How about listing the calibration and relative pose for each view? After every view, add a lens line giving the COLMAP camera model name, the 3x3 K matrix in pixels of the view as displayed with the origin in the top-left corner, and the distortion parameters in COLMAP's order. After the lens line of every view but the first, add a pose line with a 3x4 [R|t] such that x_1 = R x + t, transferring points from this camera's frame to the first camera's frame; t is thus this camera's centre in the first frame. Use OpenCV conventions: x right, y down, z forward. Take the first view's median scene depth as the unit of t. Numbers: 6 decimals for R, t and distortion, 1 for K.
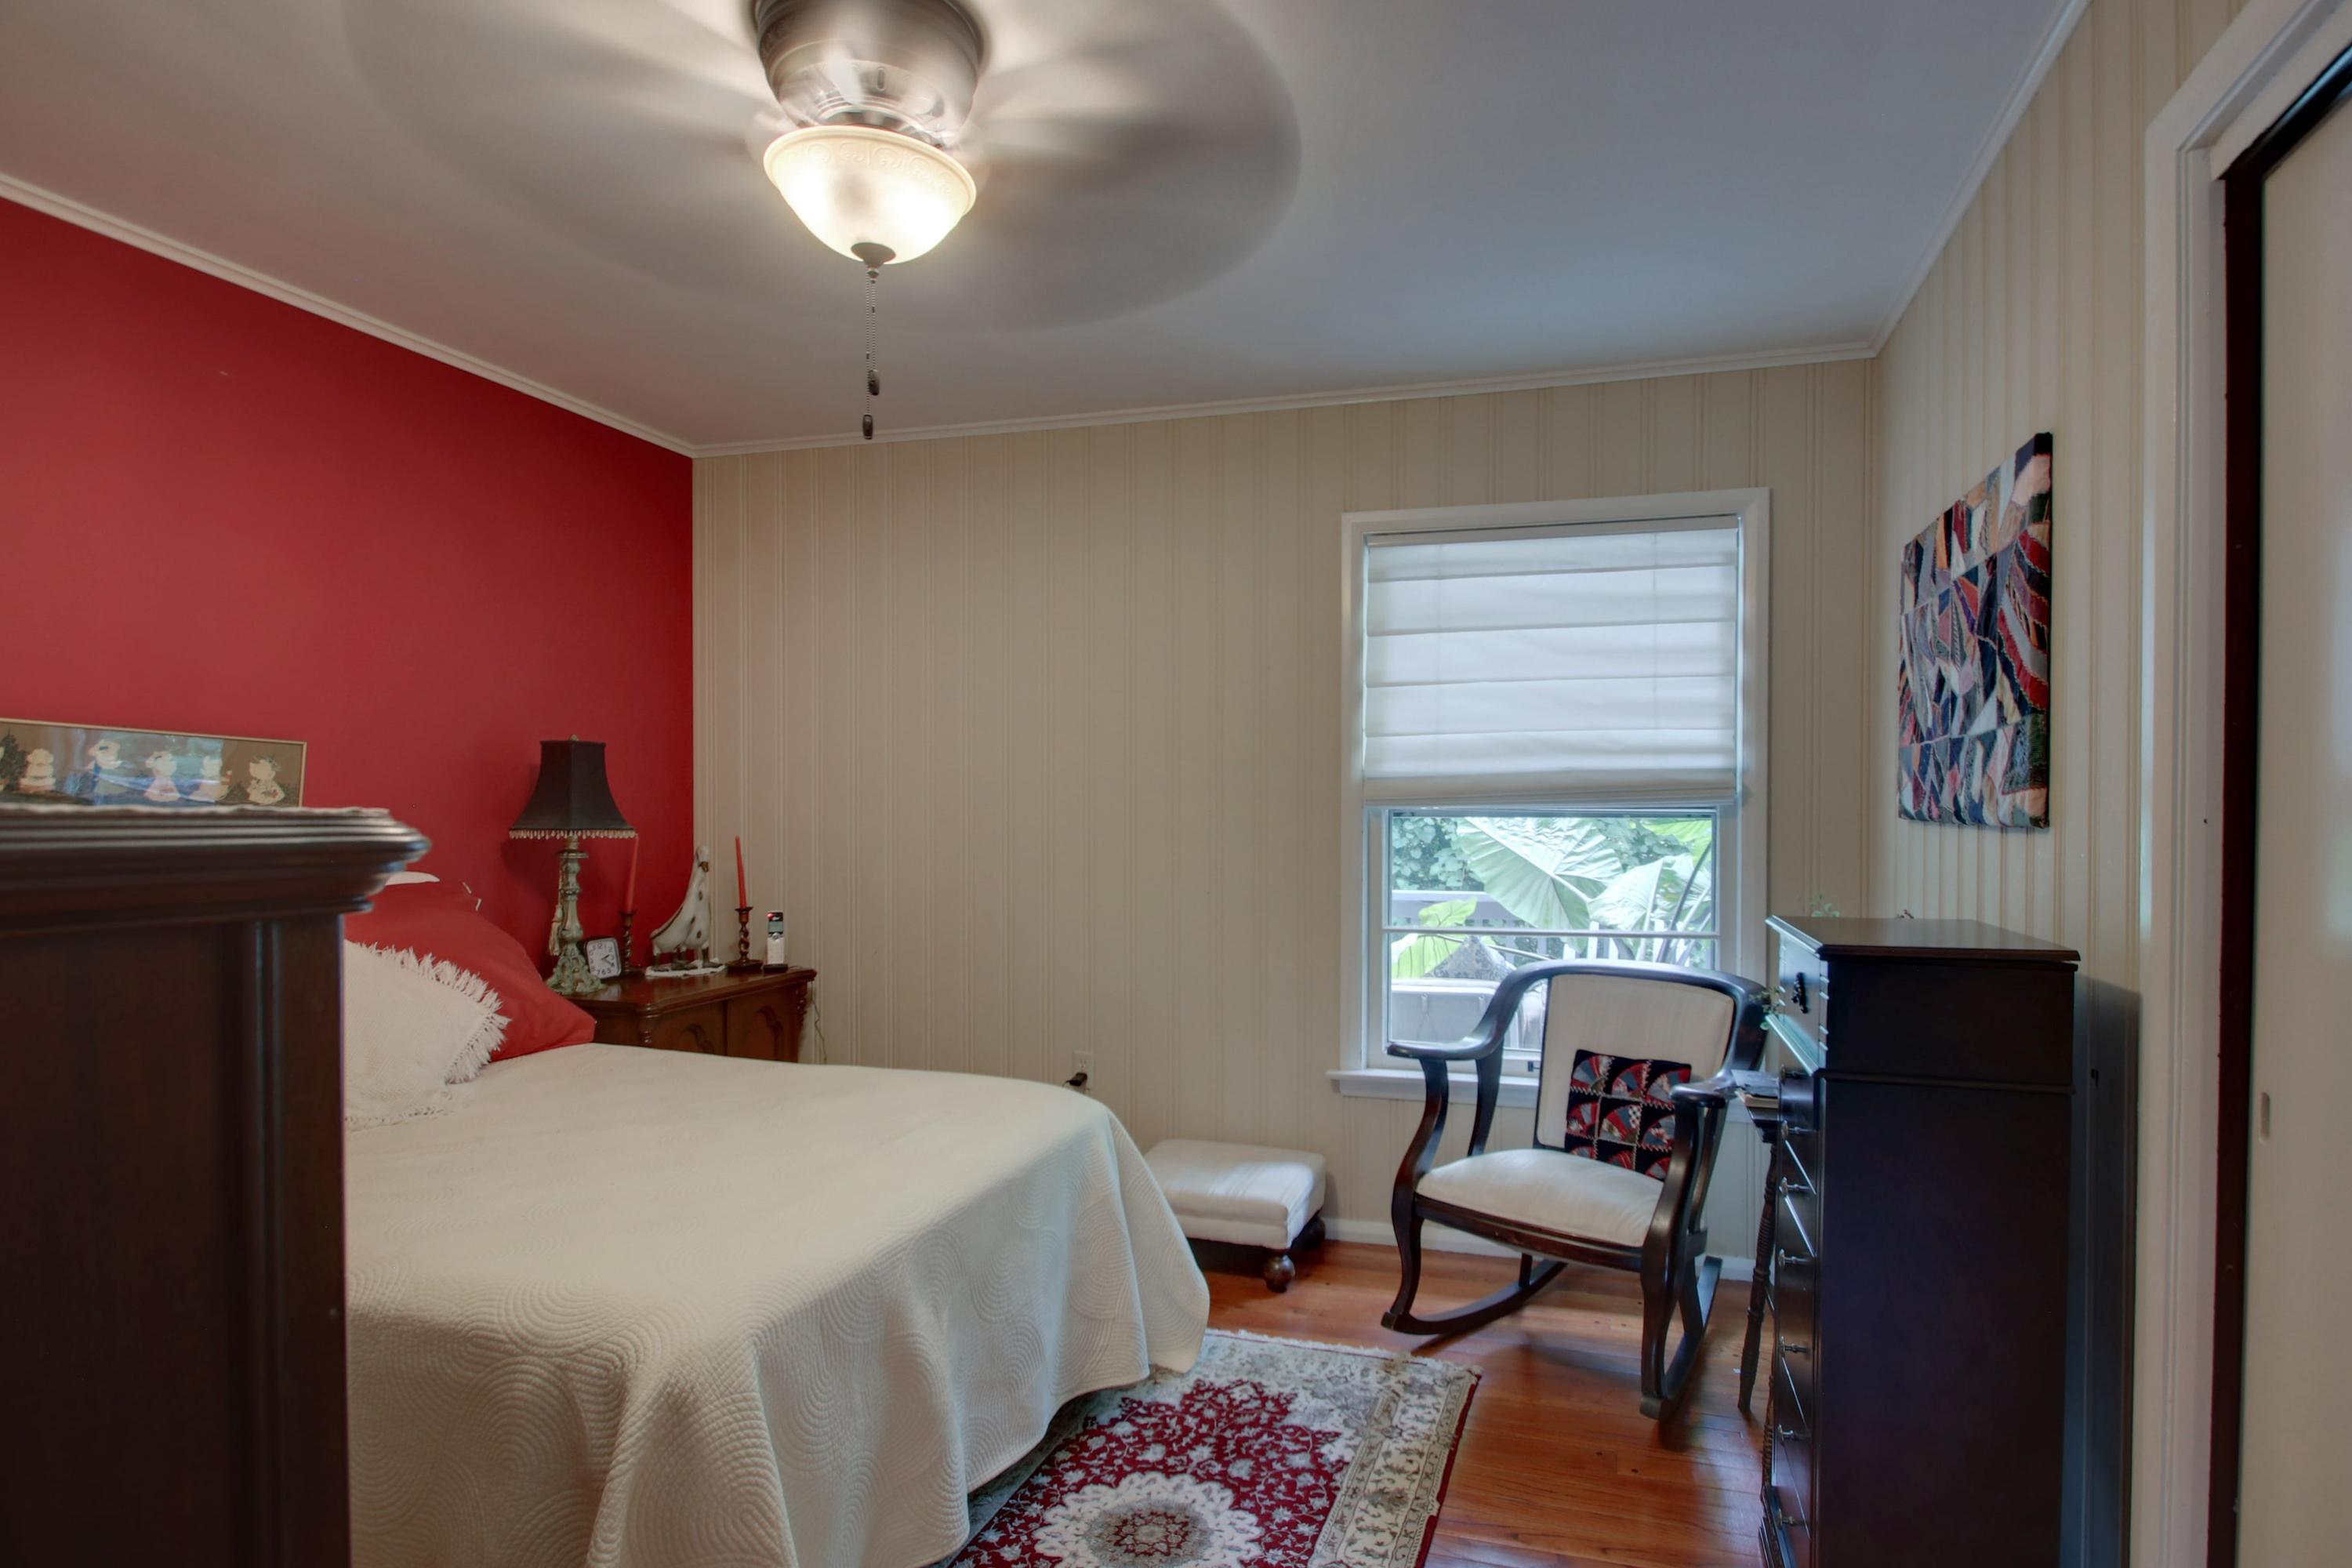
lens RADIAL K [[1251.7, 0, 1167.5], [0, 1251.7, 788.7], [0, 0, 1]] dist [0.009773, -0.012643]
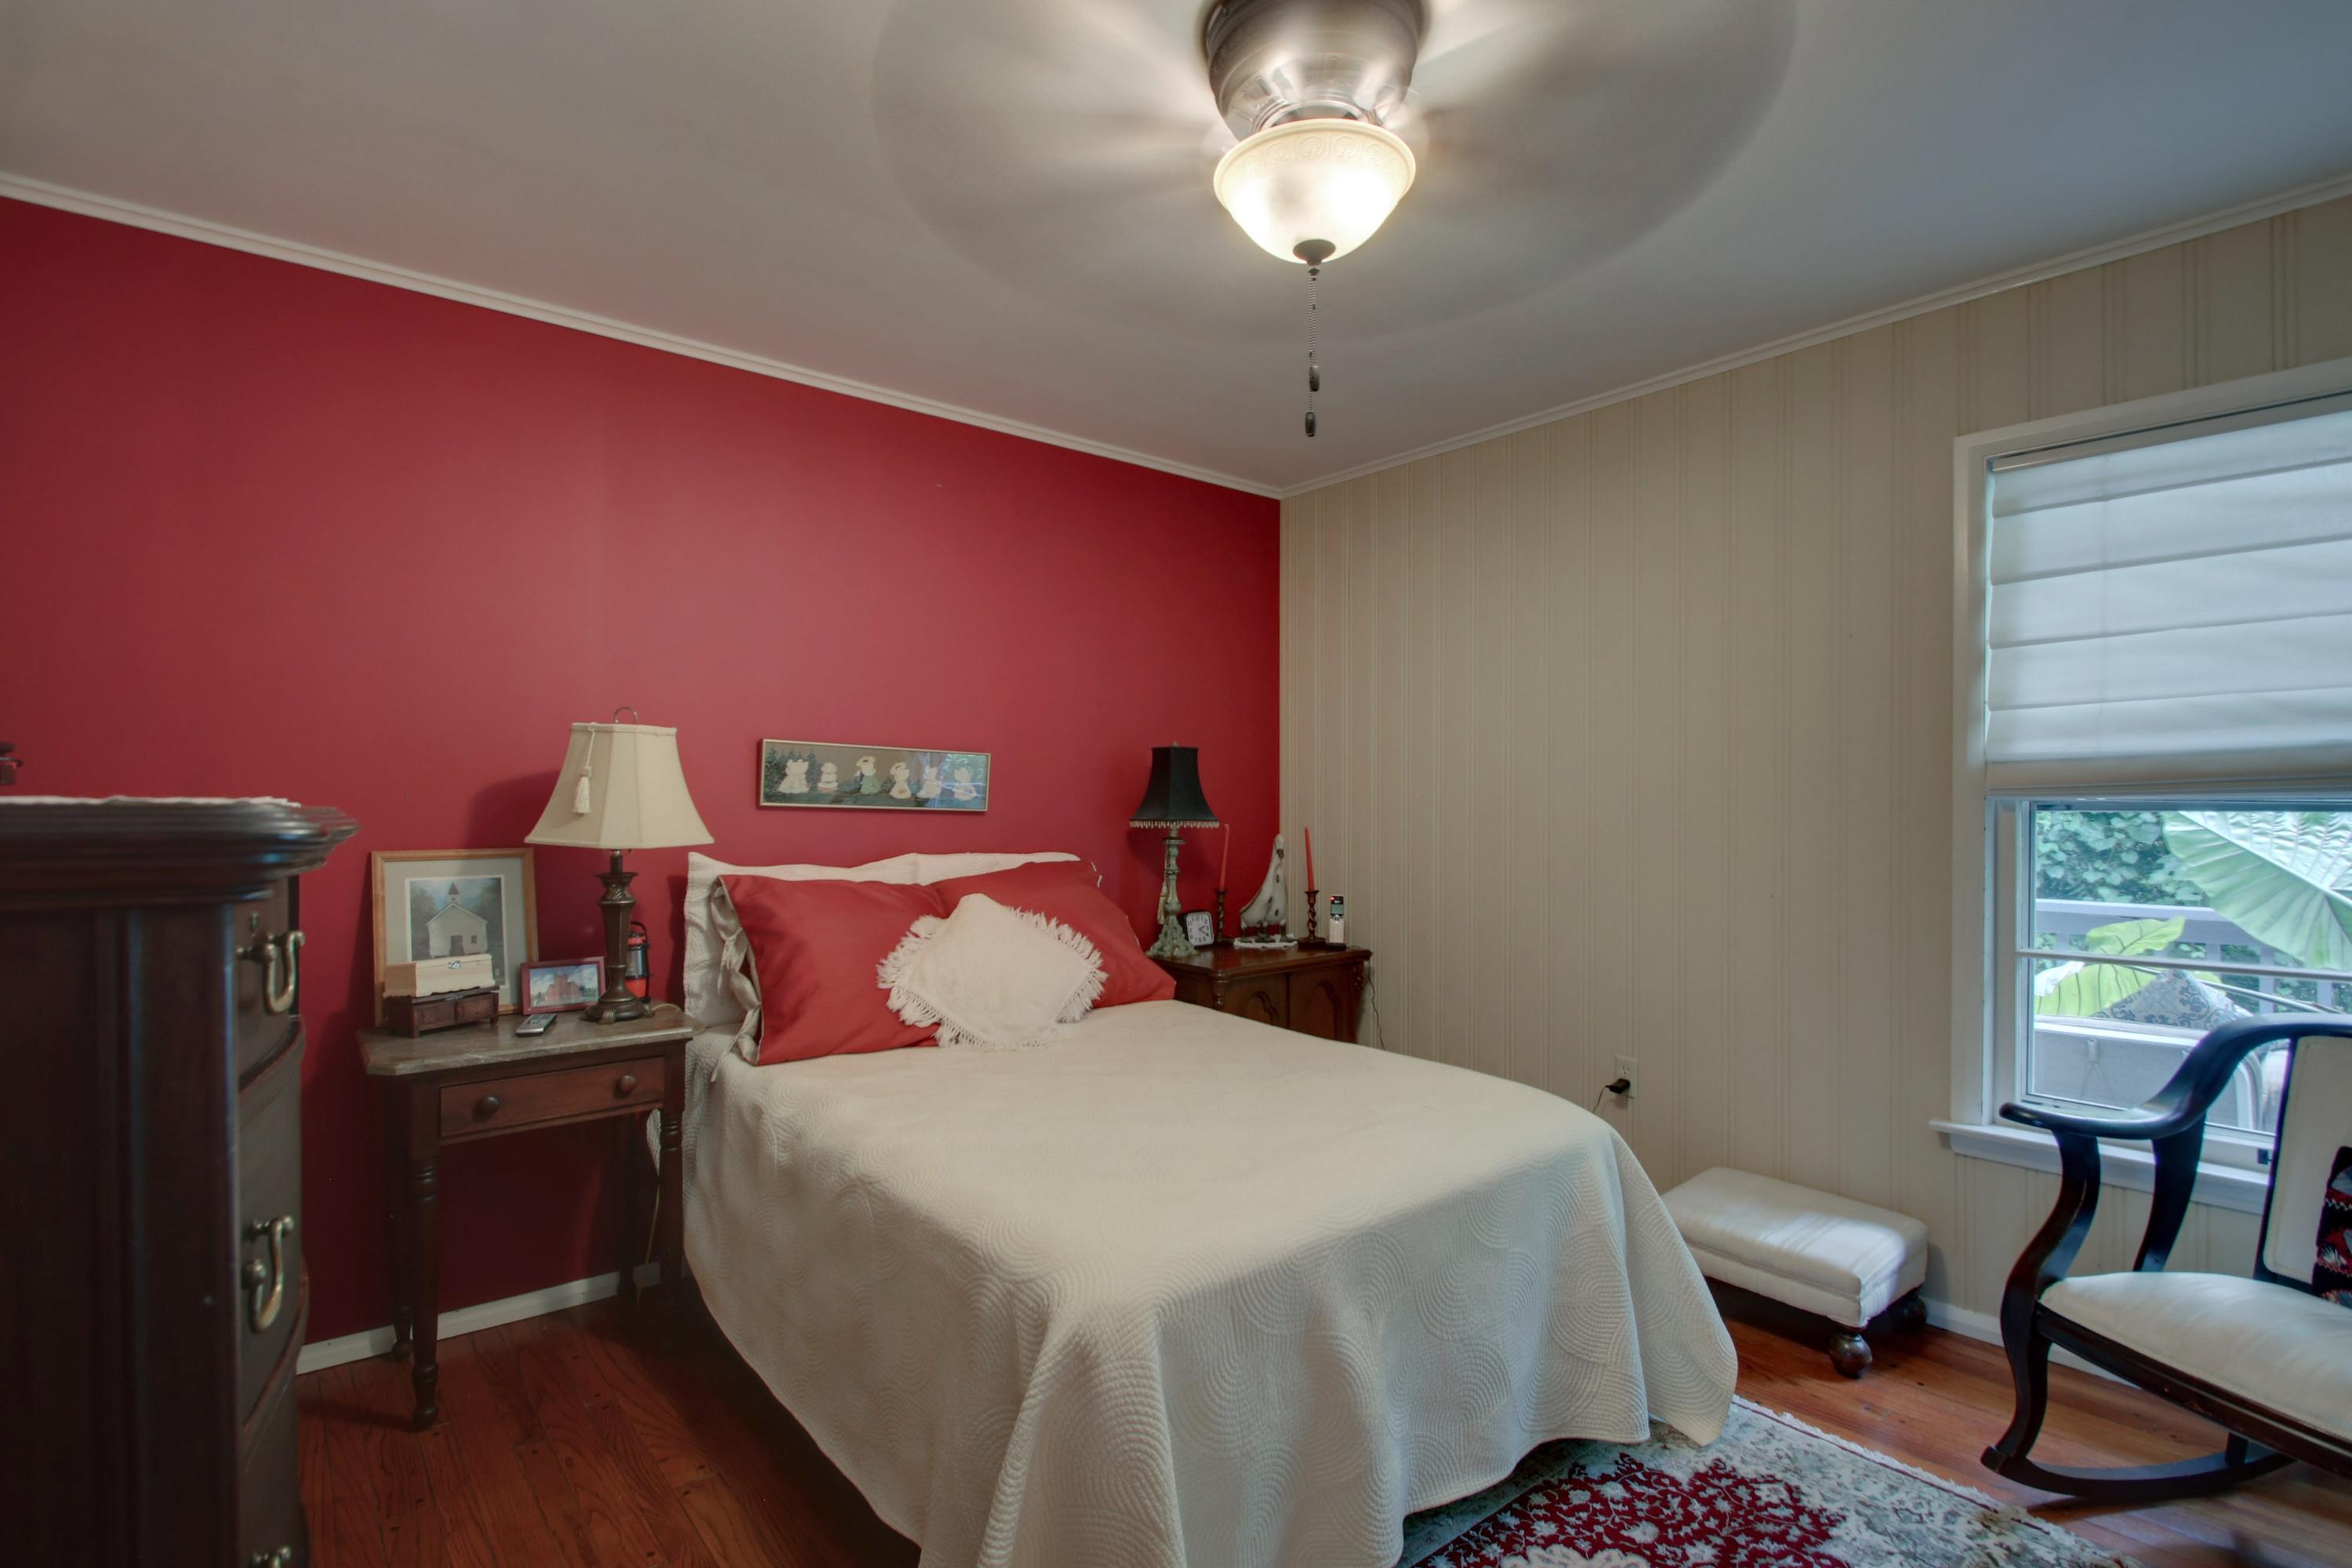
lens RADIAL K [[1081.4, 0, 1162.5], [0, 1081.4, 790.0], [0, 0, 1]] dist [0.005791, -0.009826]
pose [[0.841543, -0.009513, -0.540107, 0.097778], [0.010853, 0.999941, -0.000701, 0.004926], [0.540082, -0.005272, 0.841596, 0.148947]]
